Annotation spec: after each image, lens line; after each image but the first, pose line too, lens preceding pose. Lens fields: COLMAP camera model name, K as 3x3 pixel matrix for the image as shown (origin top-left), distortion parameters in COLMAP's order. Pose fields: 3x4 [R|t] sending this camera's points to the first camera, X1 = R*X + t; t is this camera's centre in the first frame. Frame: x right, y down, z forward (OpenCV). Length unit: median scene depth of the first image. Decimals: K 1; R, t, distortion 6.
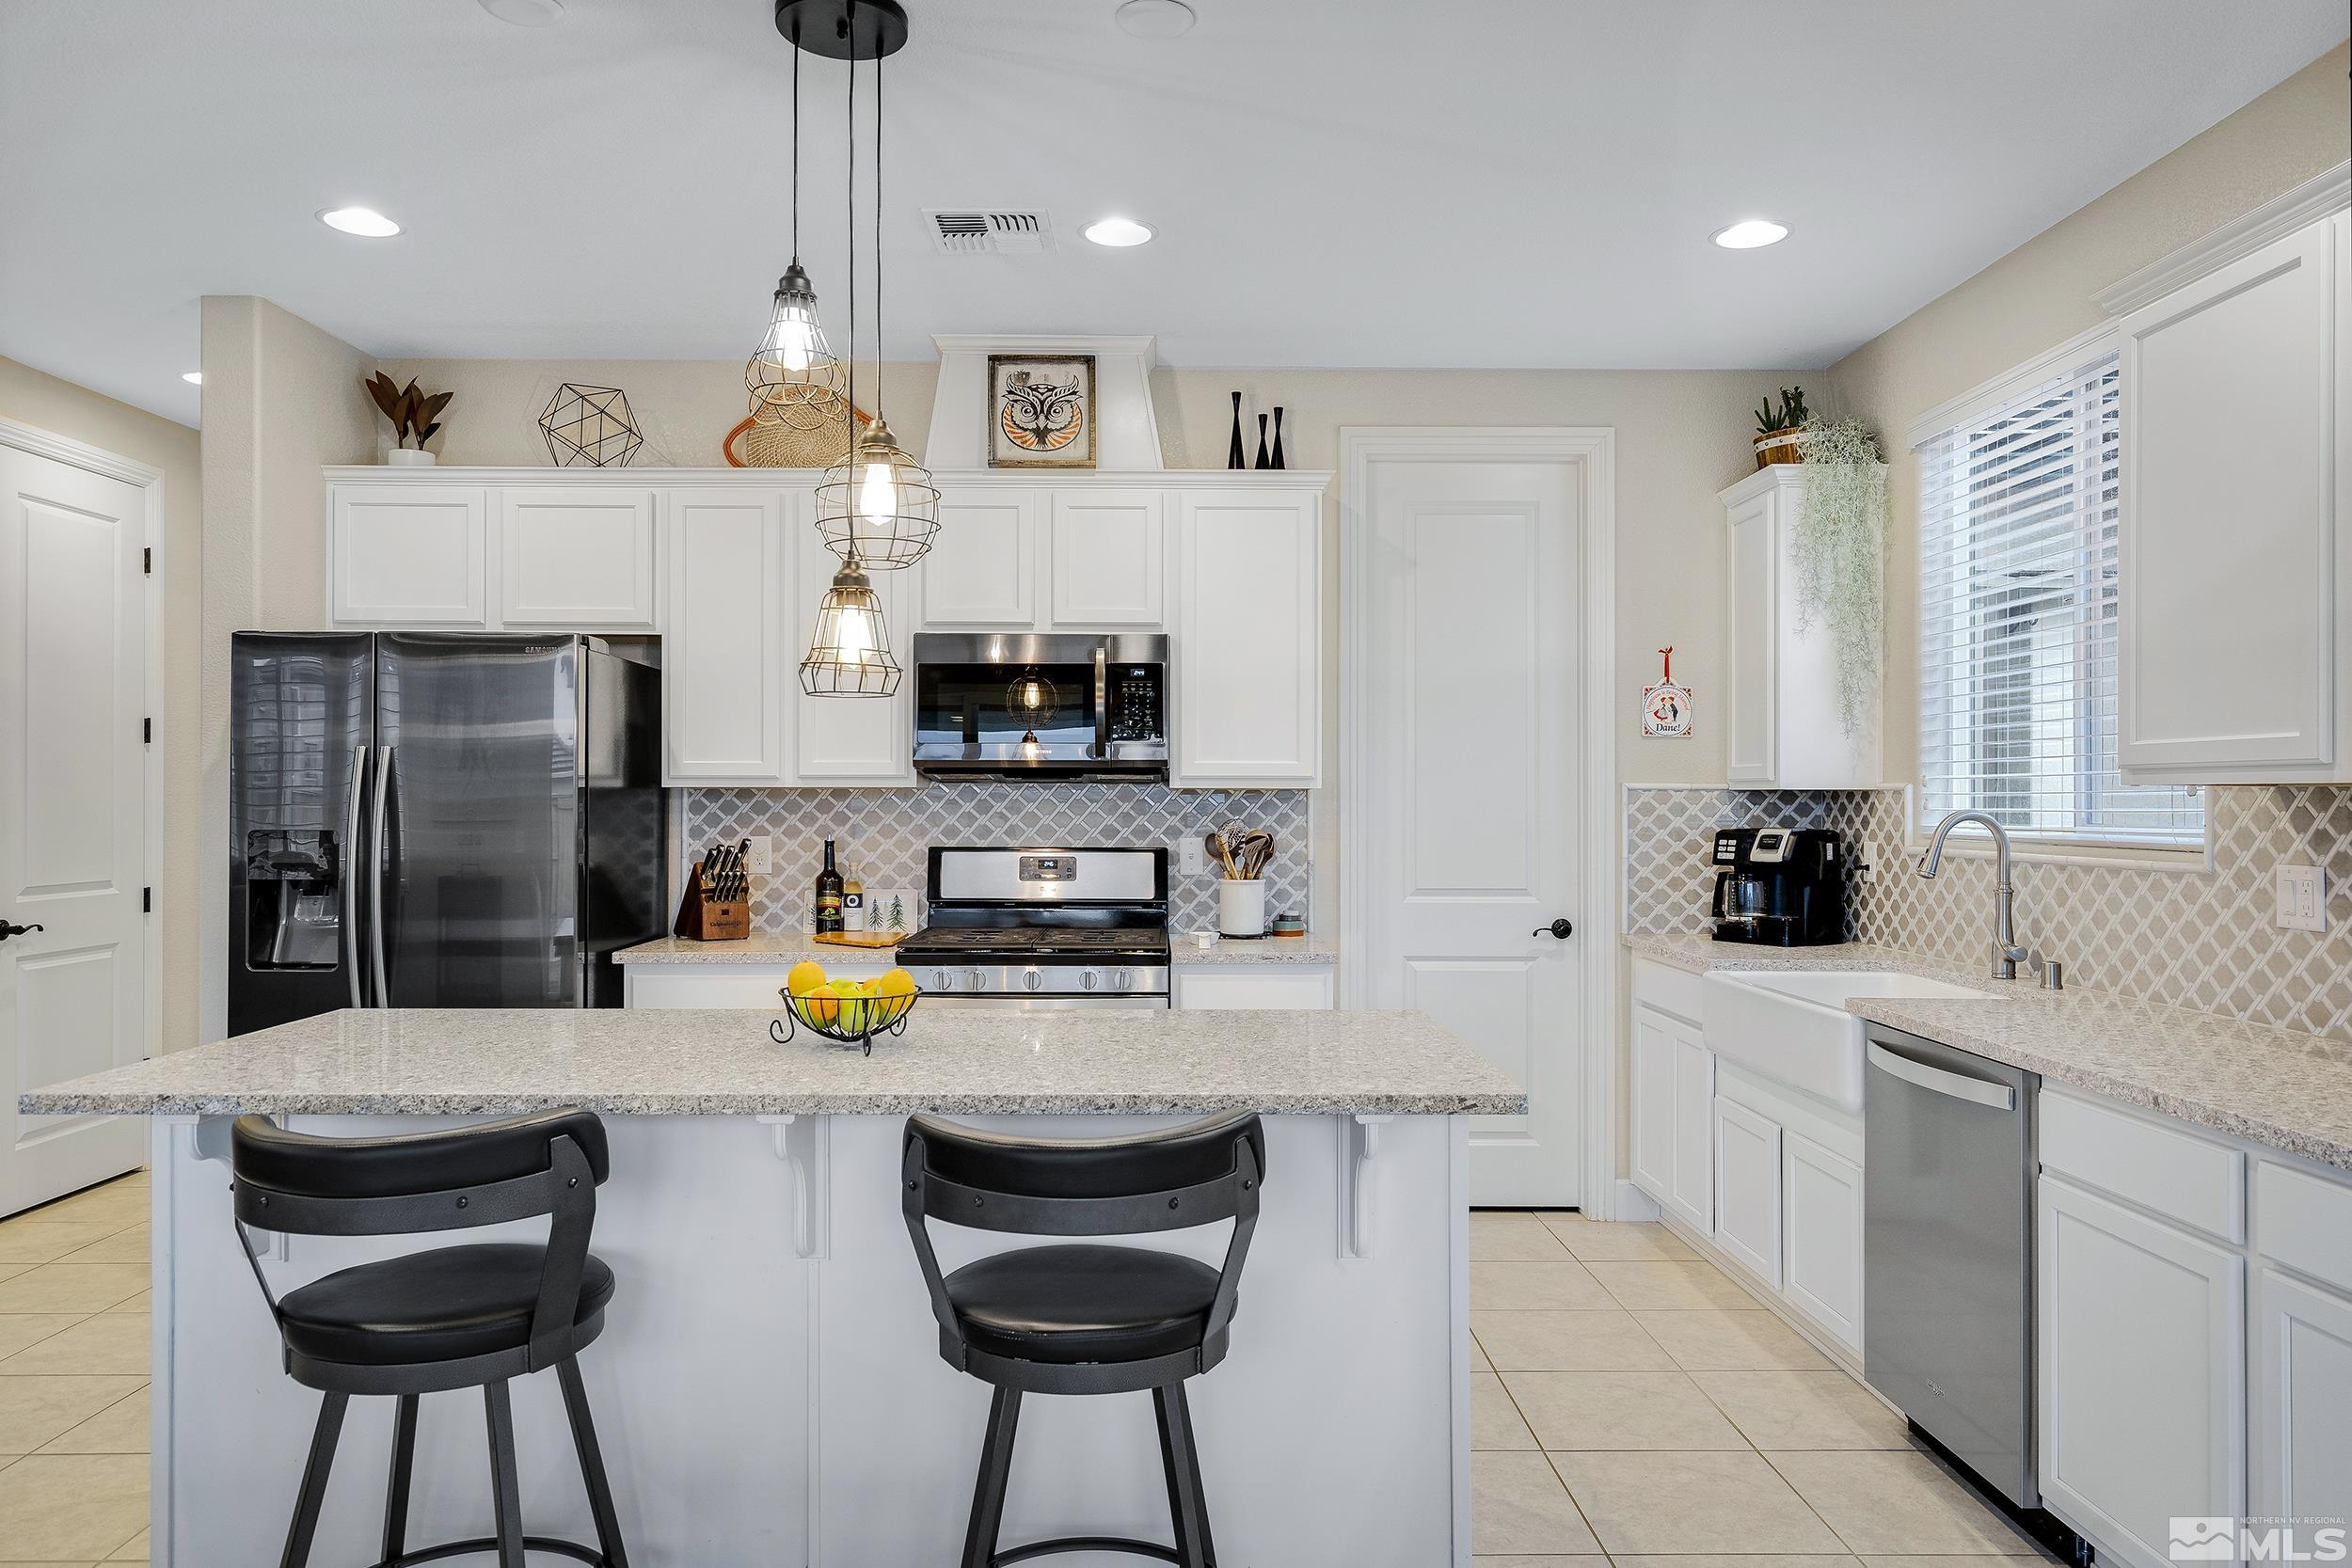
lens RADIAL K [[1557.2, 0, 1176.0], [0, 1557.2, 784.0], [0, 0, 1]] dist [0.005873, 0.000164]
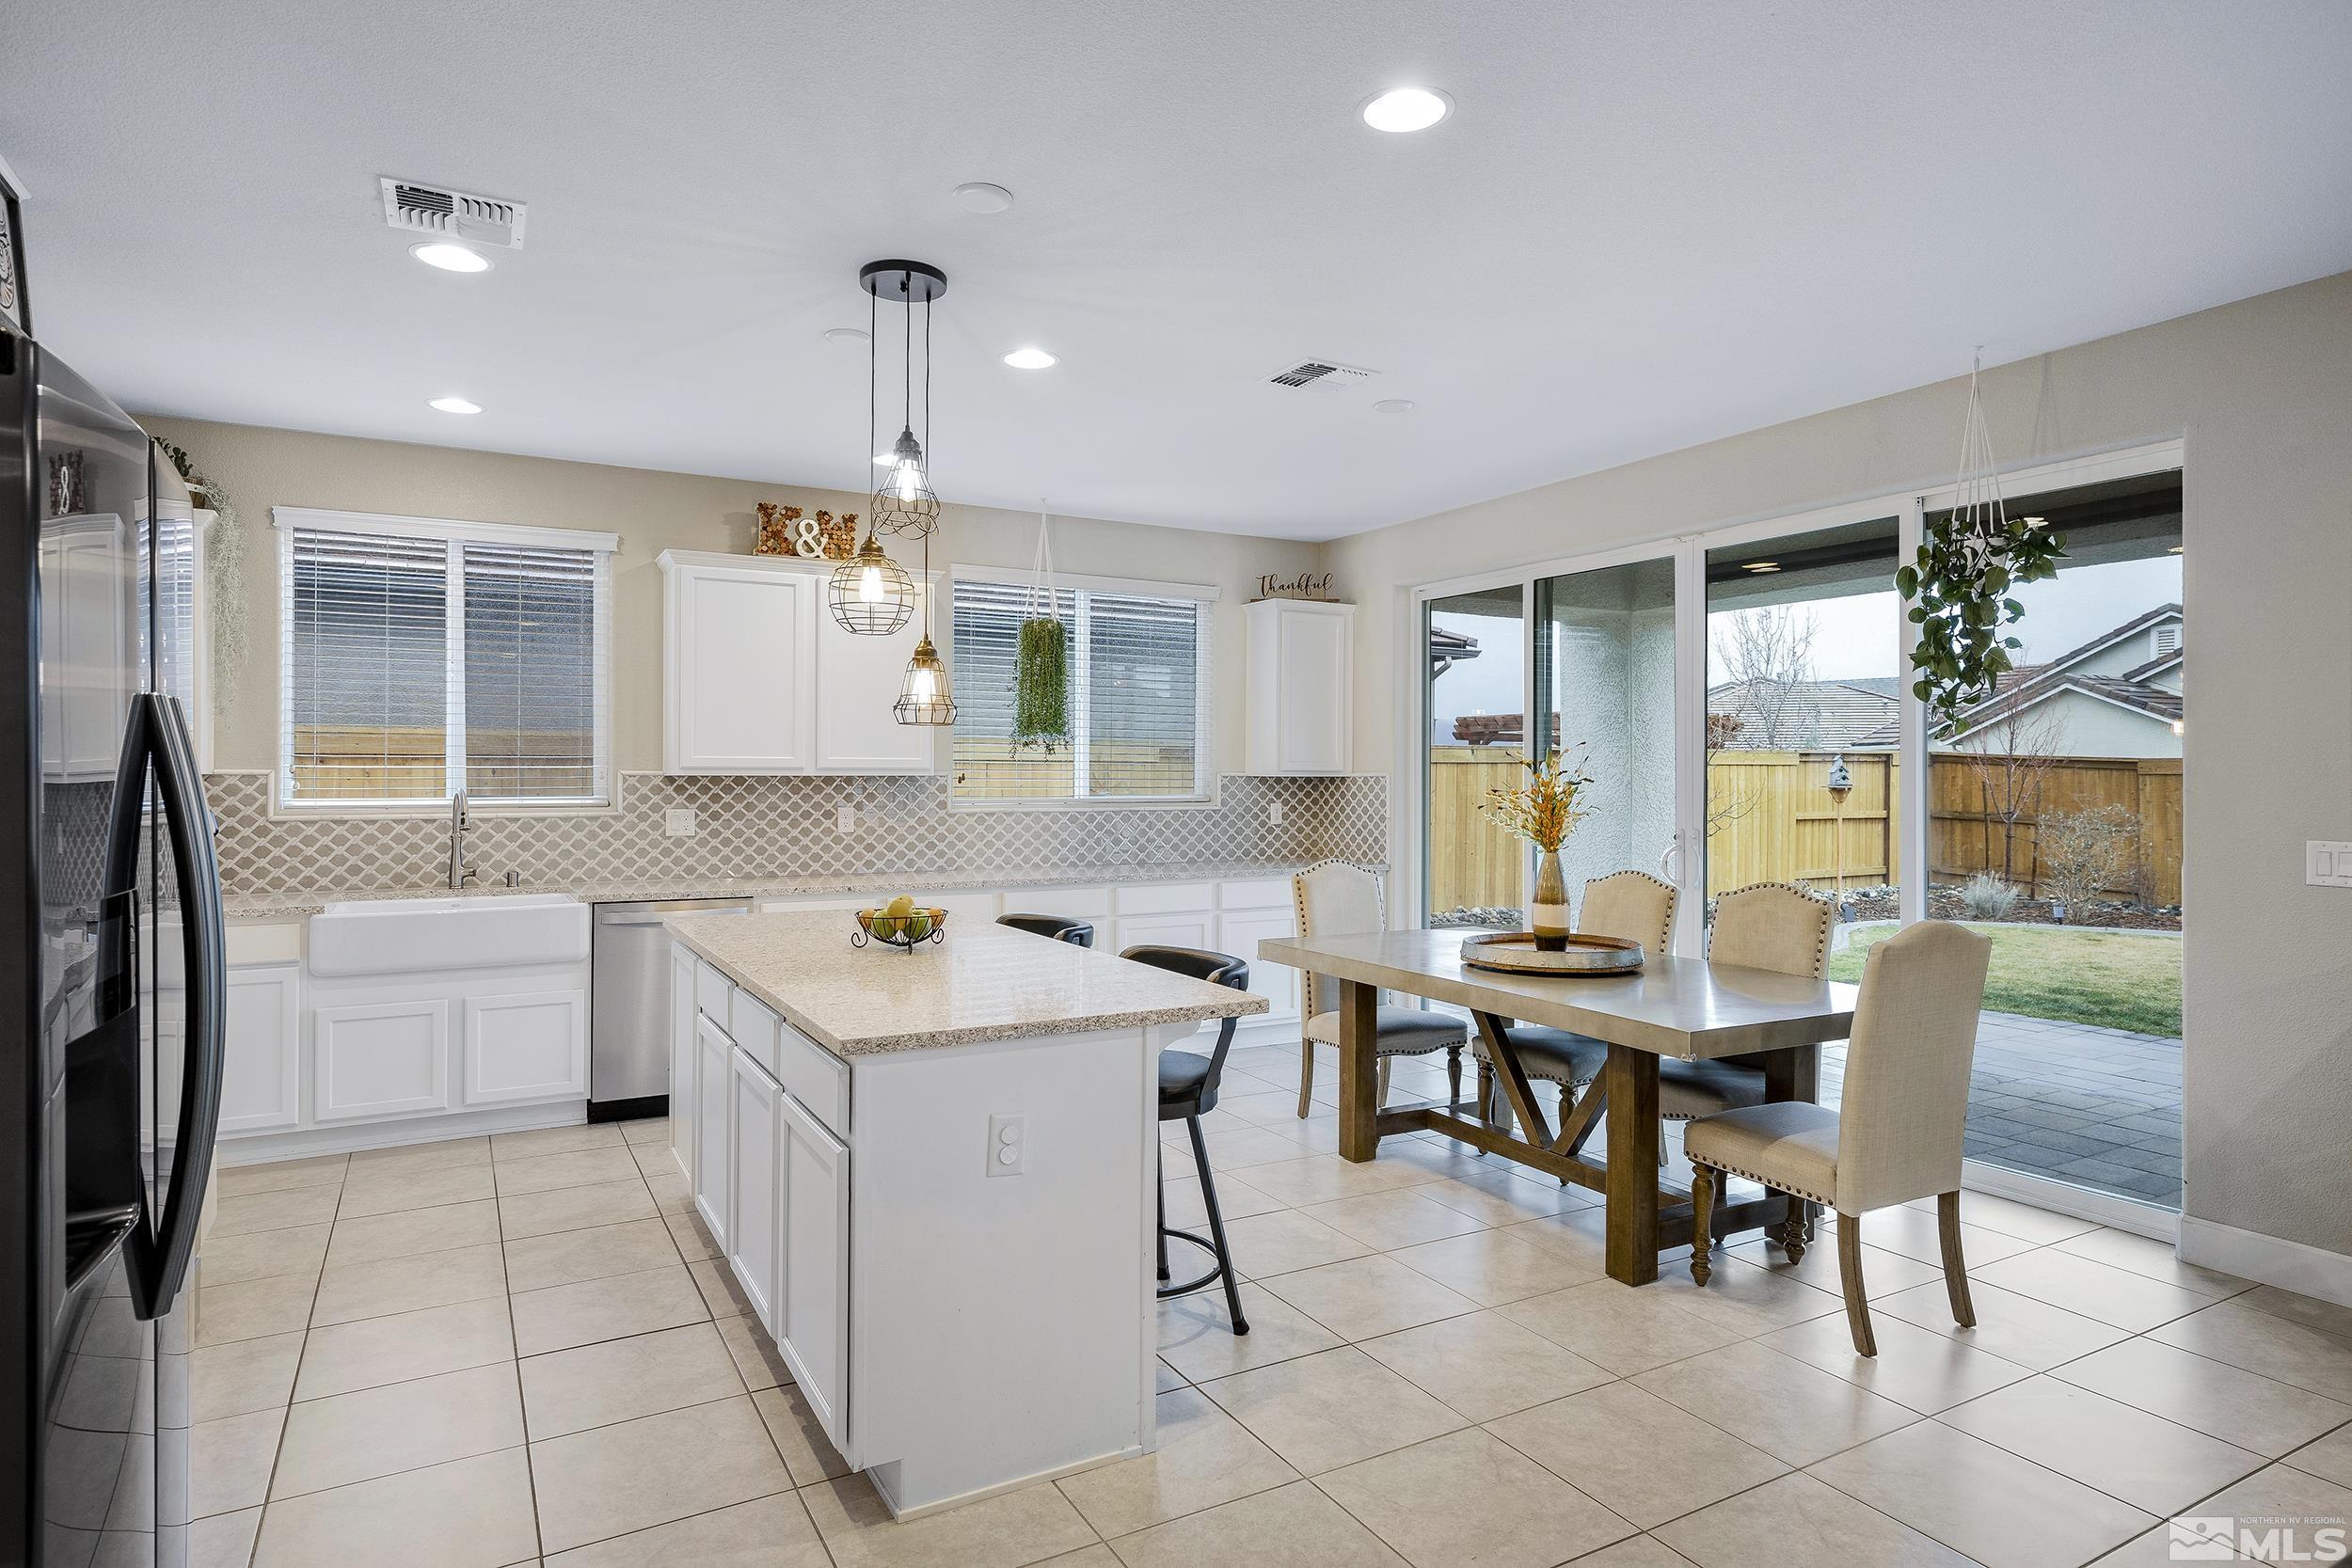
lens RADIAL K [[1289.8, 0, 1160.9], [0, 1289.8, 763.5], [0, 0, 1]] dist [0.009223, 0.000864]
pose [[-0.465836, 0.005078, 0.884857, -0.857518], [-0.011170, 0.999870, -0.011618, -0.001562], [-0.884801, -0.015296, -0.465719, 0.801372]]
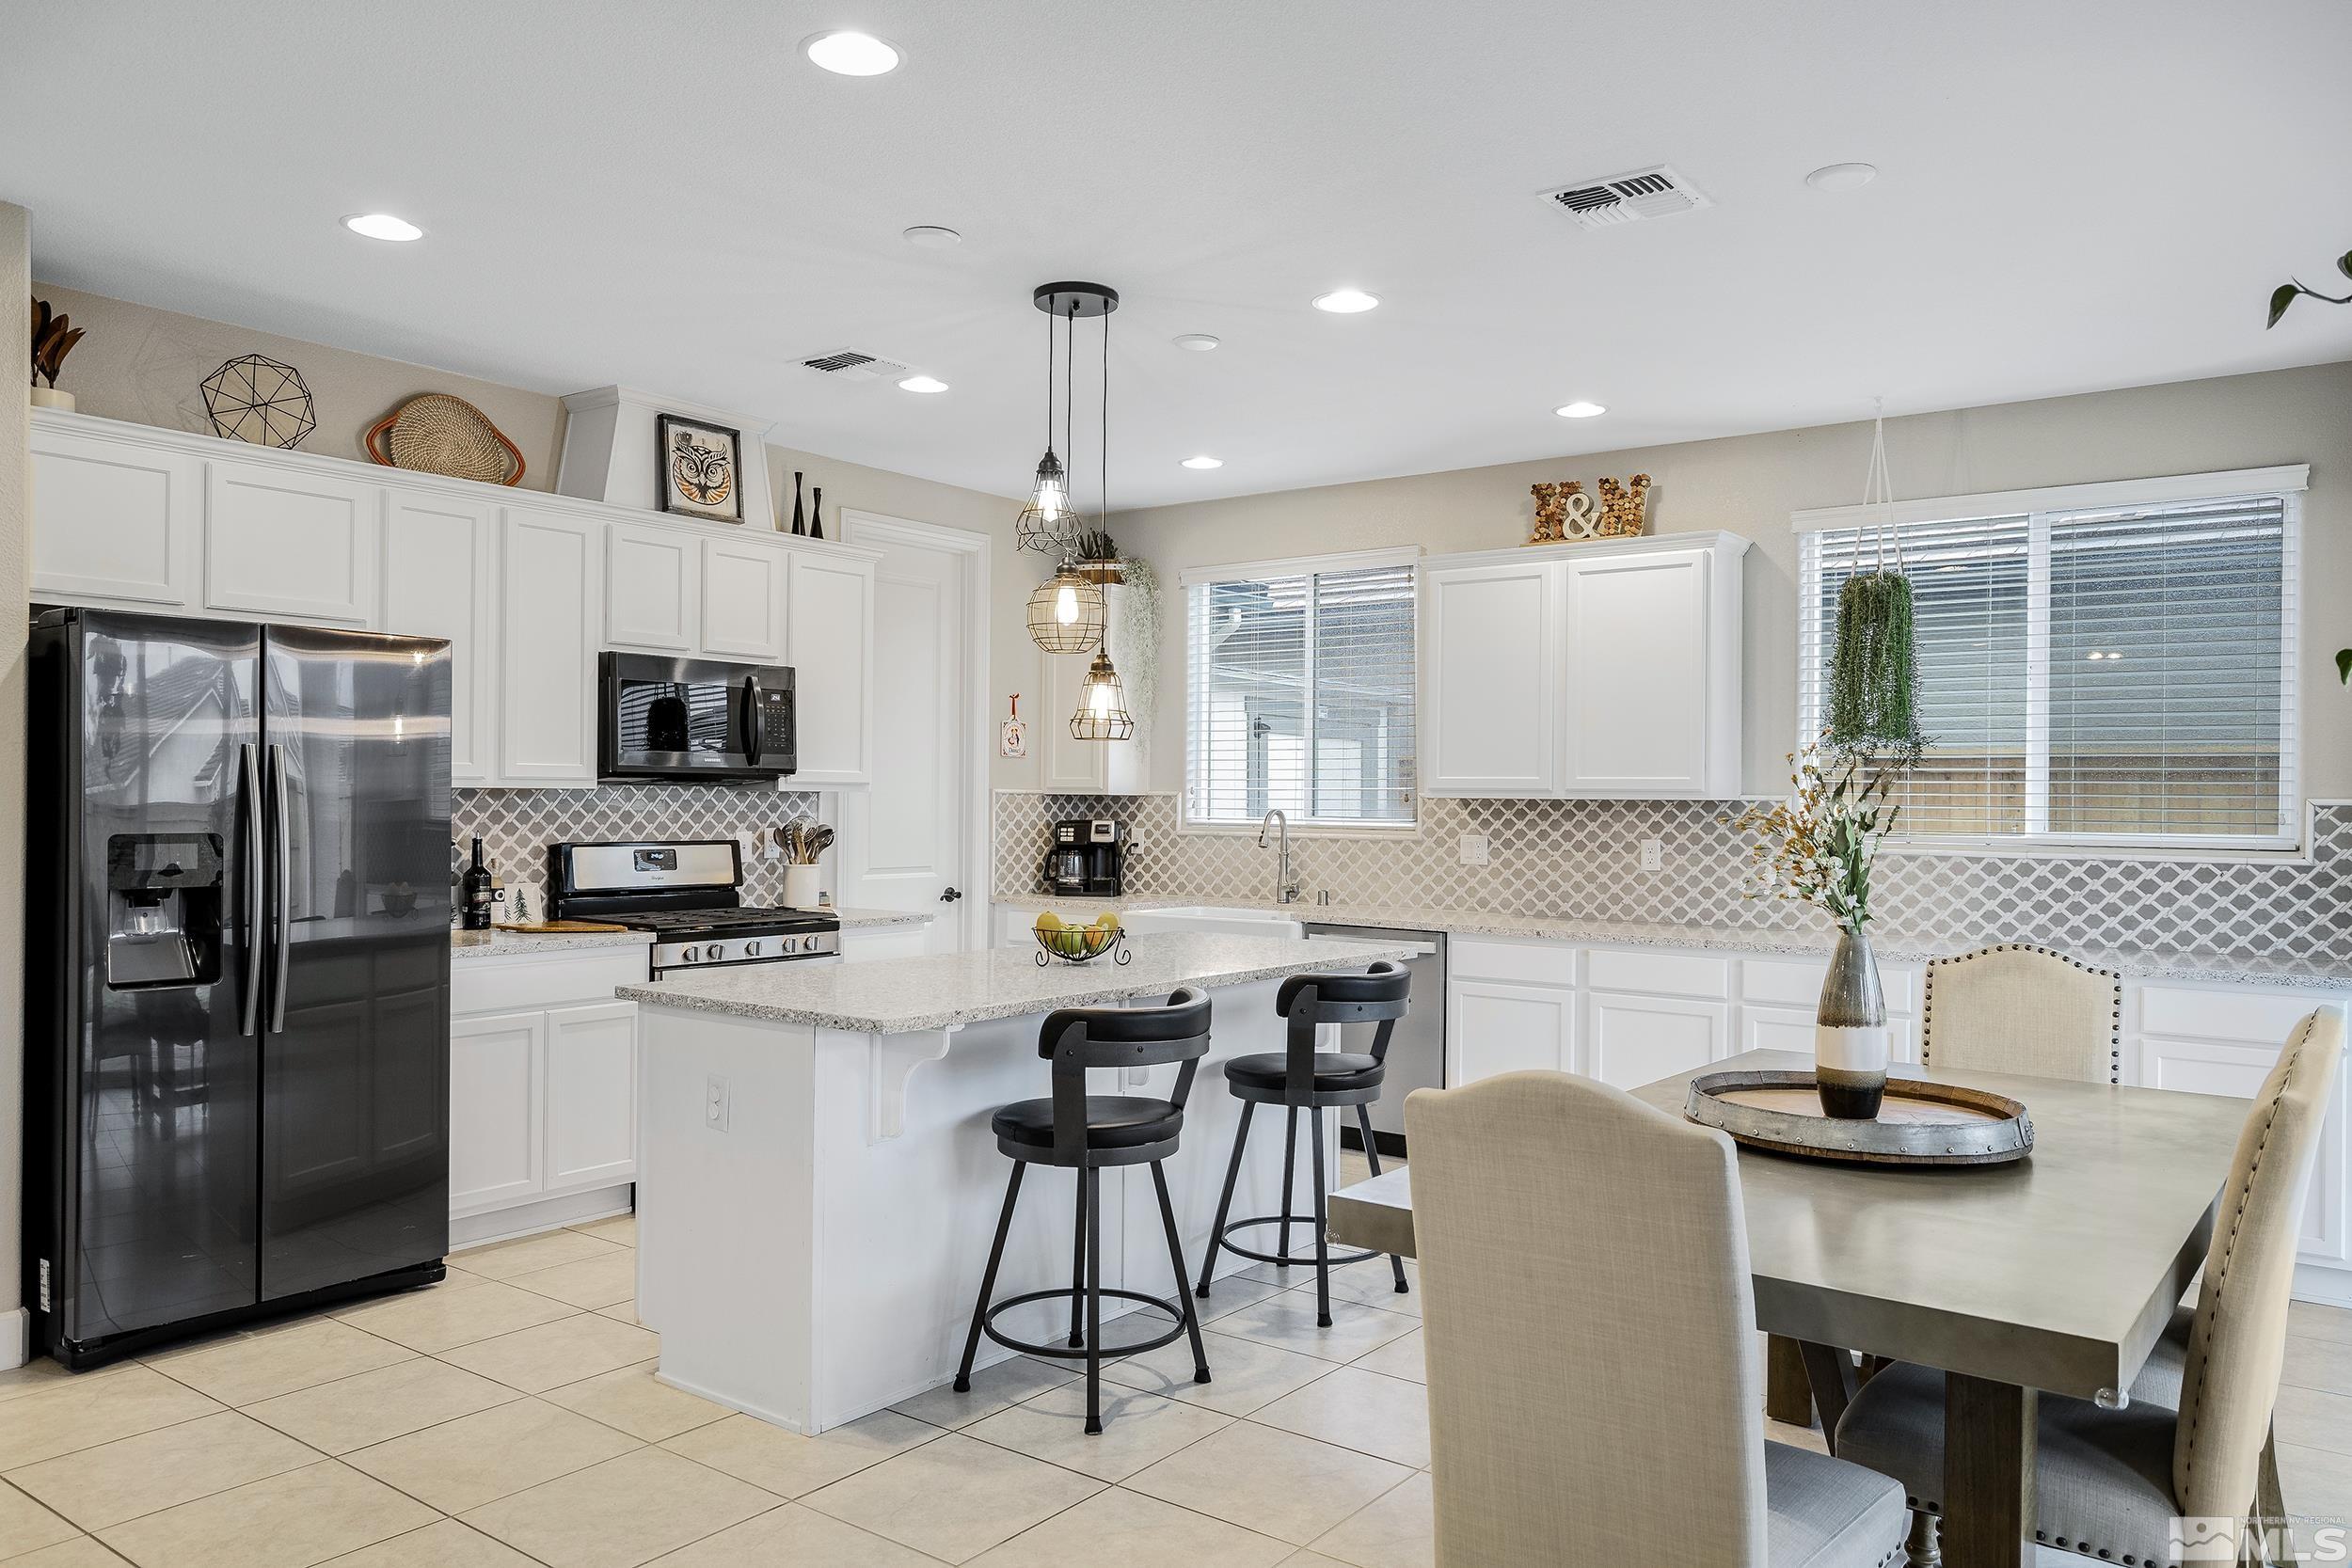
lens RADIAL K [[1649.1, 0, 1176.0], [0, 1649.1, 784.0], [0, 0, 1]] dist [0.005304, 0.001035]
pose [[0.614042, 0.010136, 0.789208, -0.848385], [-0.015319, 0.999882, -0.000922, -0.006591], [-0.789124, -0.011524, 0.614125, -0.050374]]
